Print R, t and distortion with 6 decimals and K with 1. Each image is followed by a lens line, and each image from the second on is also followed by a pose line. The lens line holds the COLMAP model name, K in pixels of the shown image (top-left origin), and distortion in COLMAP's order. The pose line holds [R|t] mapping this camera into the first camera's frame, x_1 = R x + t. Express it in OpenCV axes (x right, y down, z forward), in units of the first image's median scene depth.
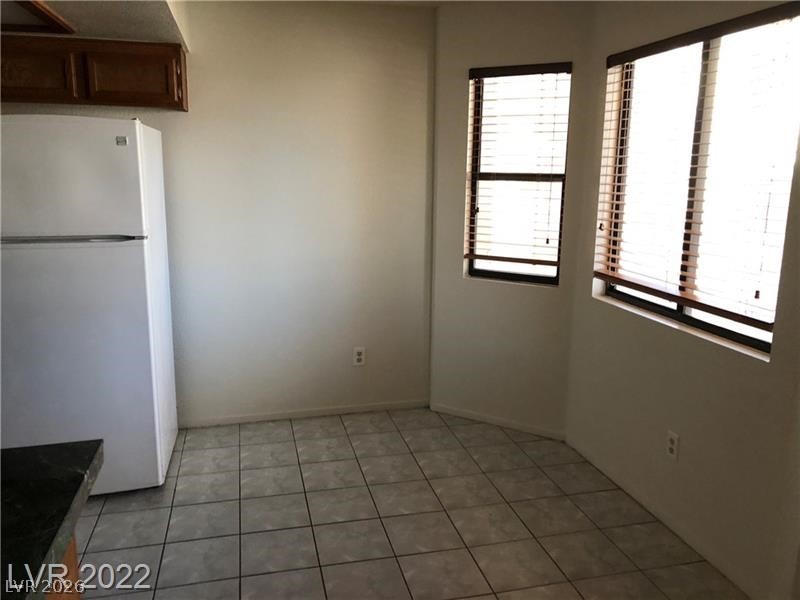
lens RADIAL K [[656.2, 0, 399.0], [0, 656.2, 297.7], [0, 0, 1]] dist [0.037707, -0.040852]
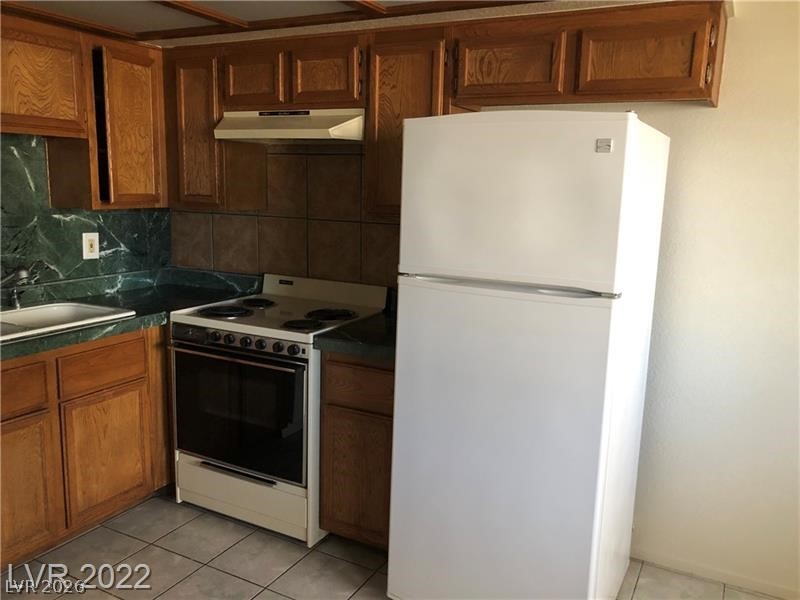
lens RADIAL K [[656.2, 0, 410.0], [0, 656.2, 288.6], [0, 0, 1]] dist [0.037707, -0.040852]
pose [[0.754451, 0.121312, -0.645048, -0.112568], [-0.152563, 0.988266, 0.007421, -0.065263], [0.638379, 0.092812, 0.764106, 0.345375]]
